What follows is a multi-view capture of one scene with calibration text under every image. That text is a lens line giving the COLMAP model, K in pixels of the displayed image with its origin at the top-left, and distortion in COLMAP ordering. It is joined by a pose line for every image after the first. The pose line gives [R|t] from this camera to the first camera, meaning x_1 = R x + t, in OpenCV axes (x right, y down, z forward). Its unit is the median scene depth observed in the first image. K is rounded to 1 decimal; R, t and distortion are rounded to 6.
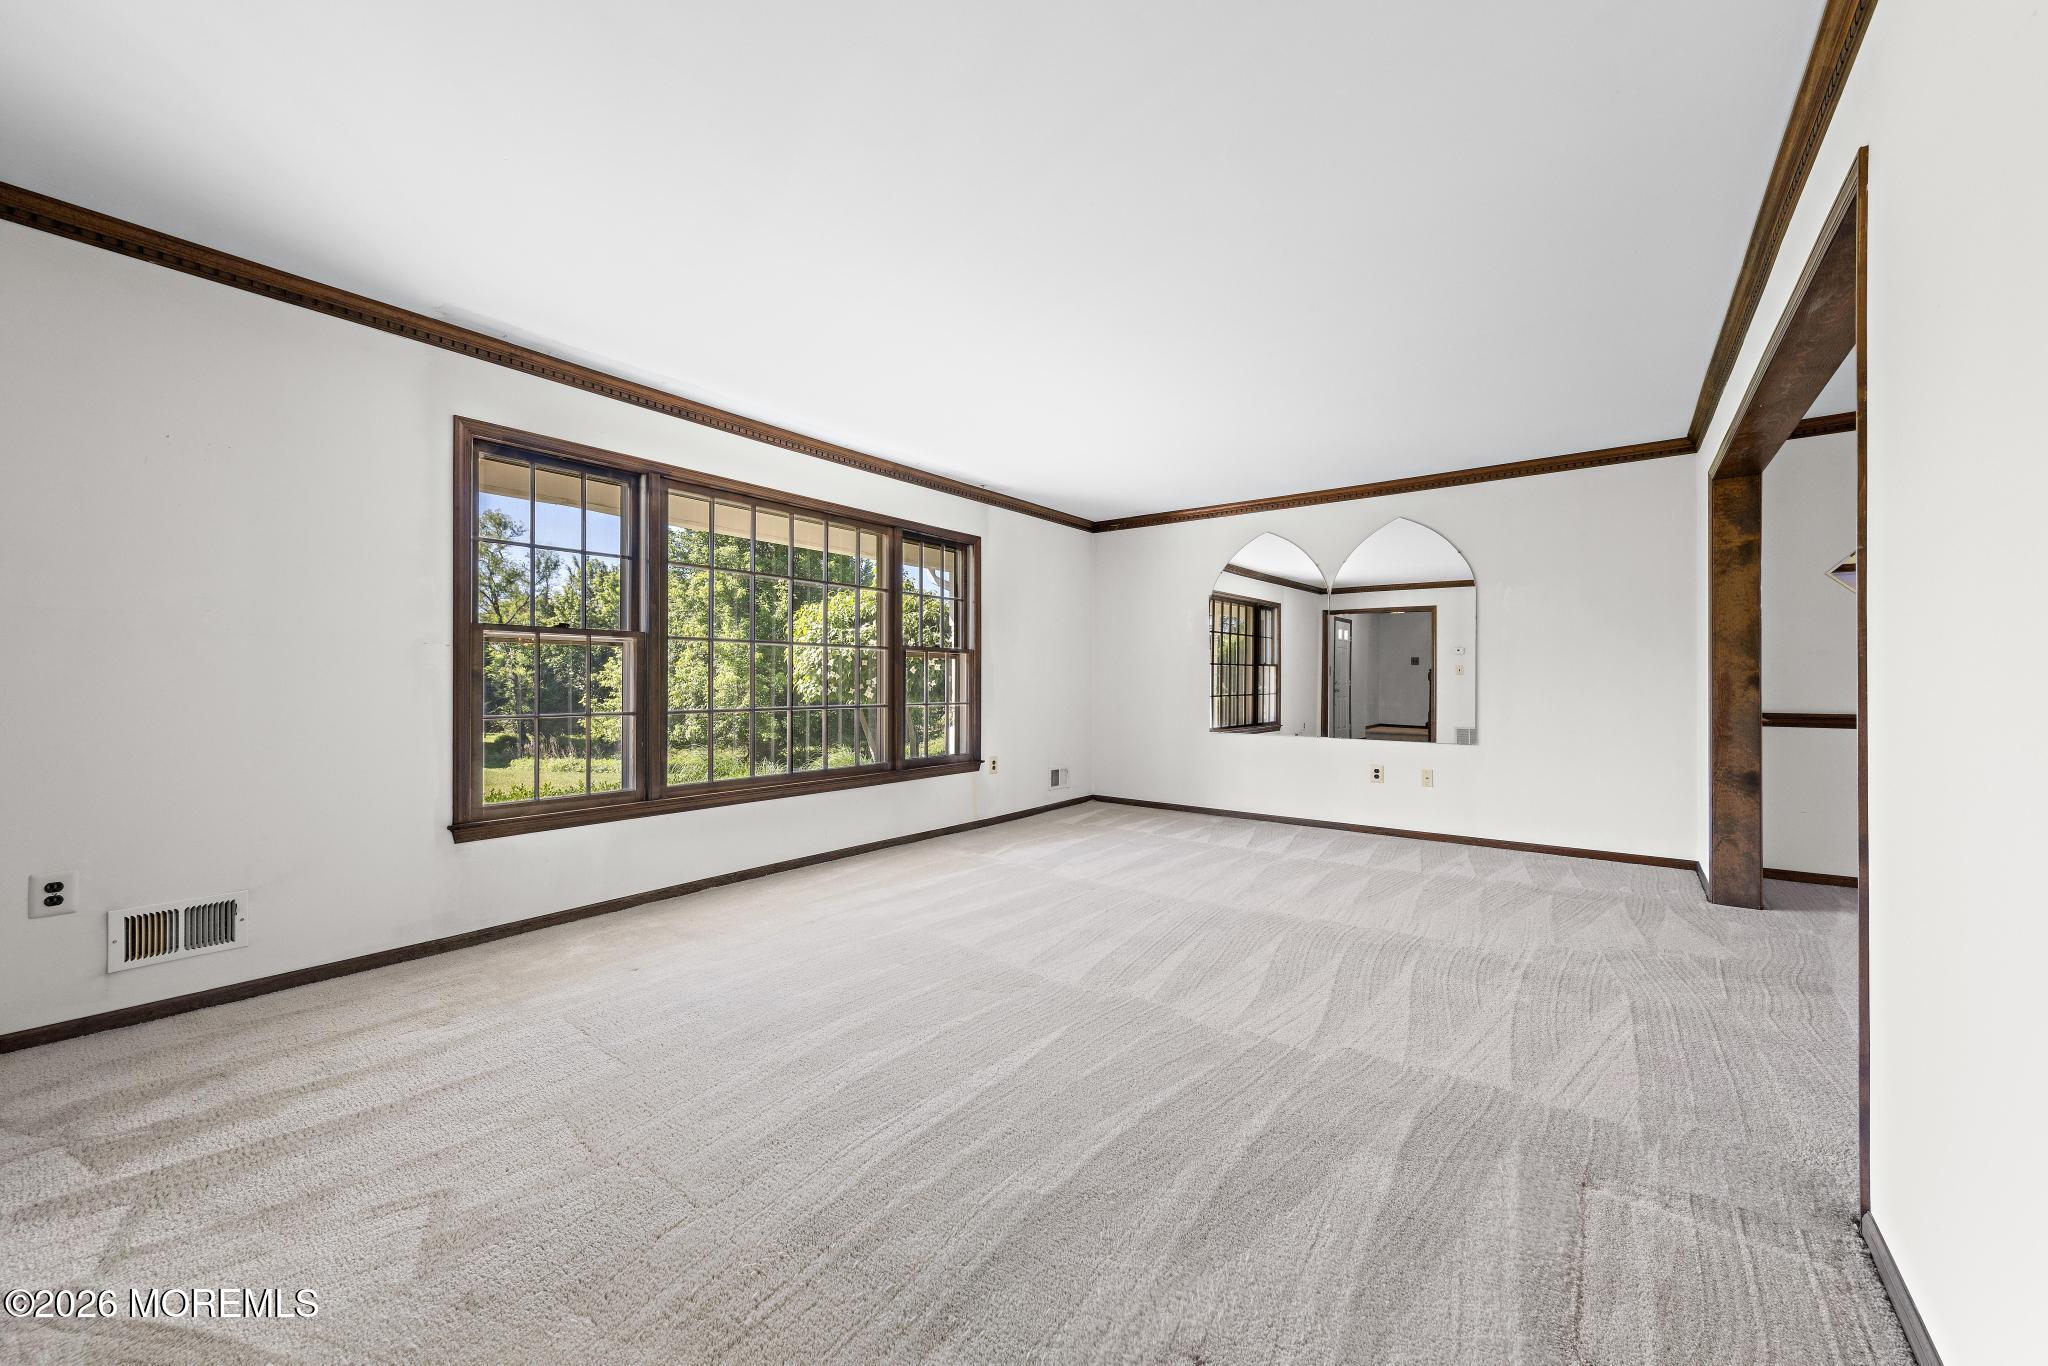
lens RADIAL K [[754.7, 0, 1024.0], [0, 754.7, 683.0], [0, 0, 1]] dist [0.000459, 0.000012]
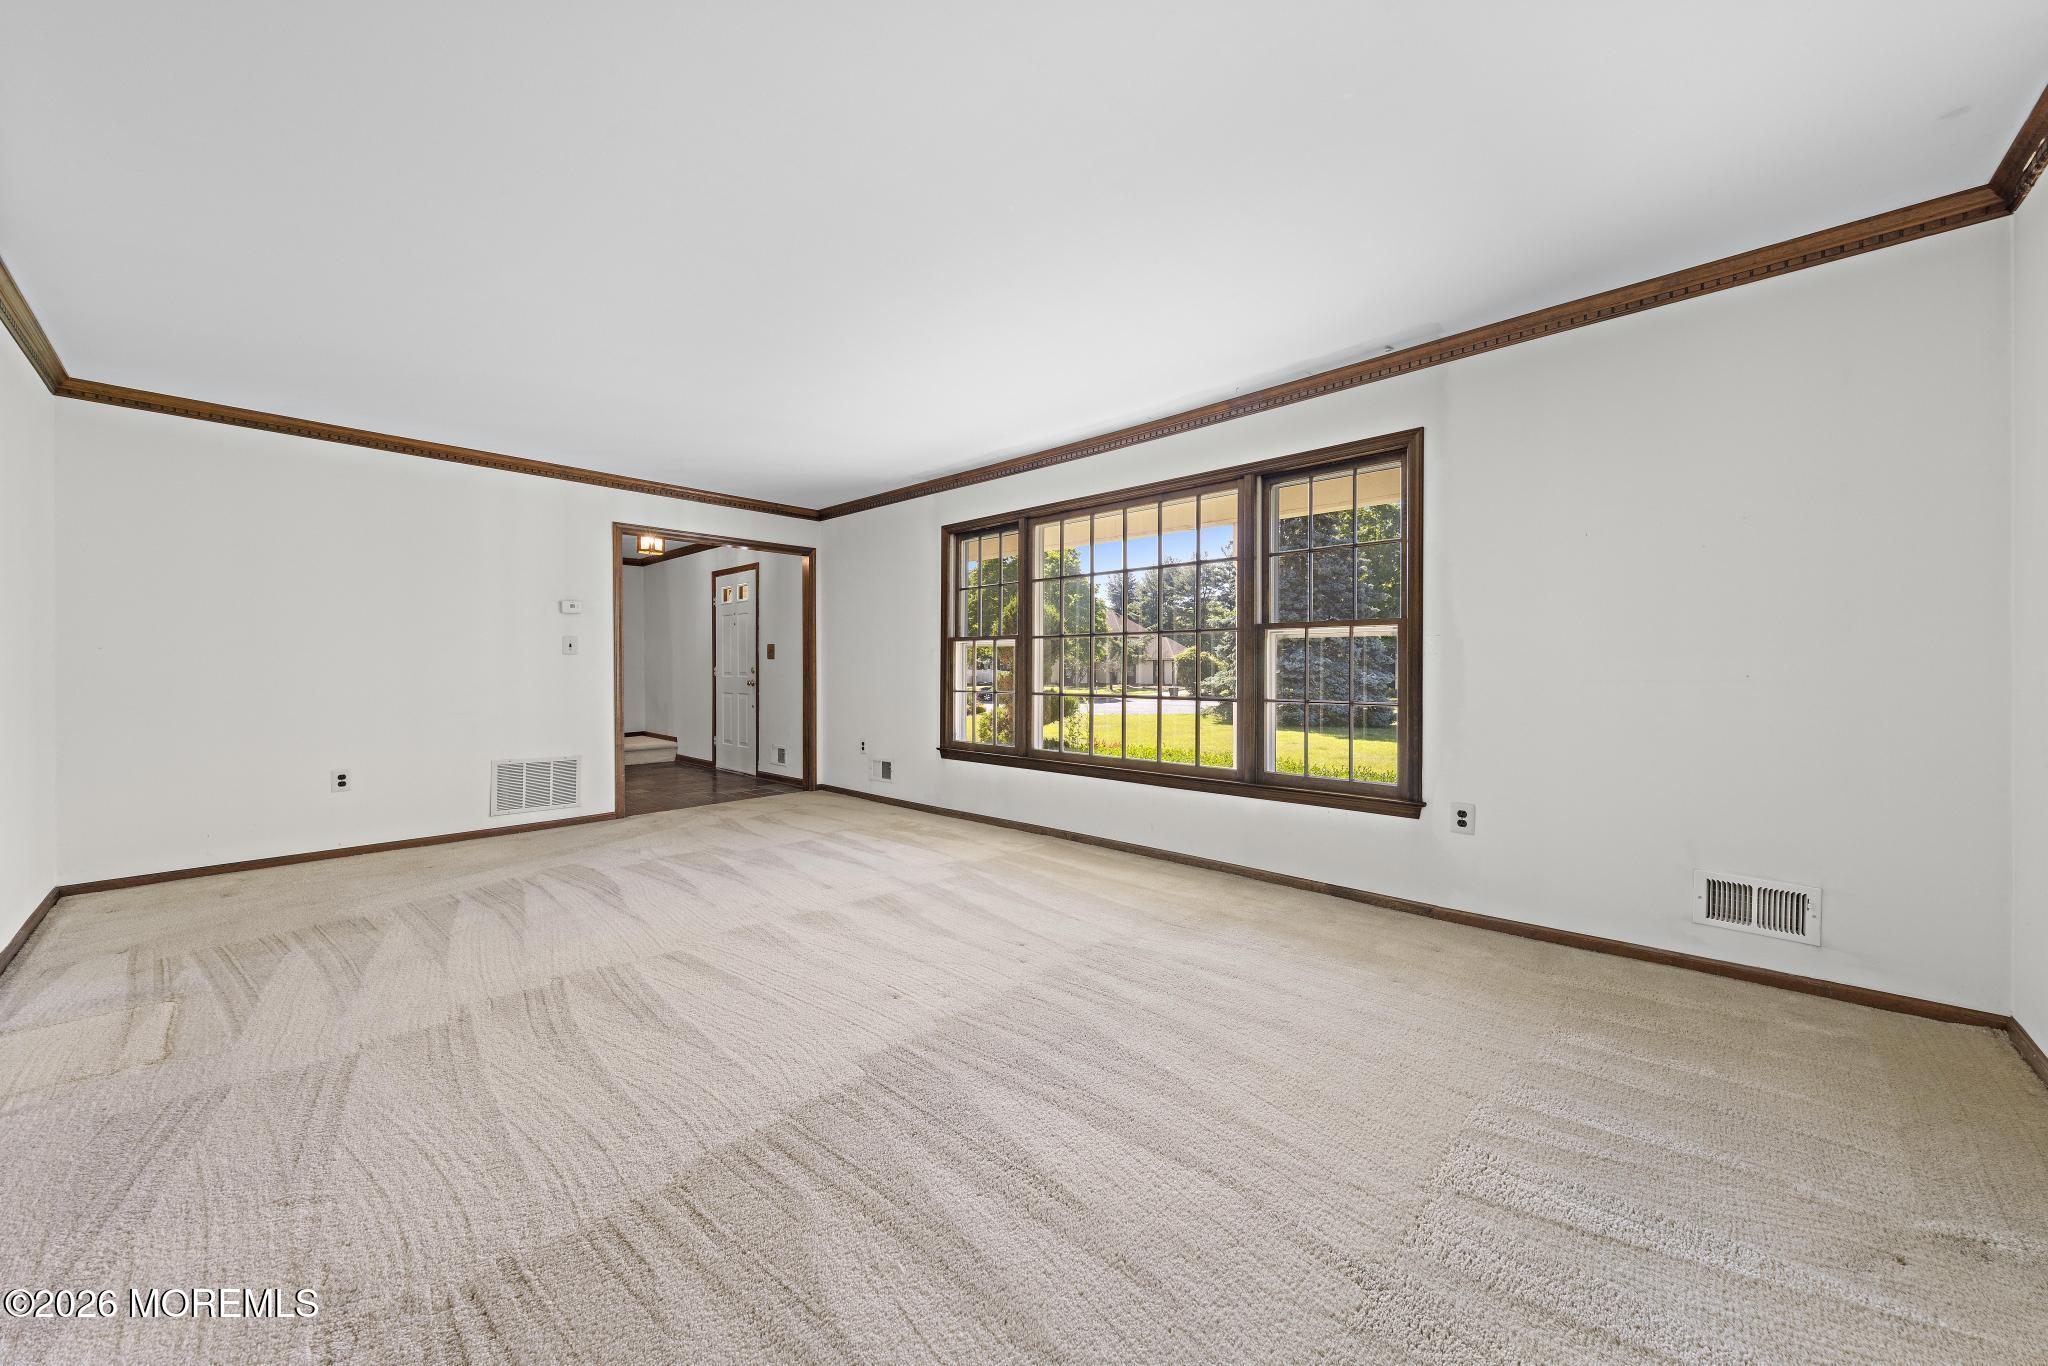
lens RADIAL K [[762.8, 0, 1027.3], [0, 762.8, 675.5], [0, 0, 1]] dist [0.006950, -0.000232]
pose [[-0.090114, 0.006944, -0.995907, 0.744879], [-0.006830, 0.999948, 0.007590, -0.003375], [0.995908, 0.007486, -0.090062, 0.944670]]
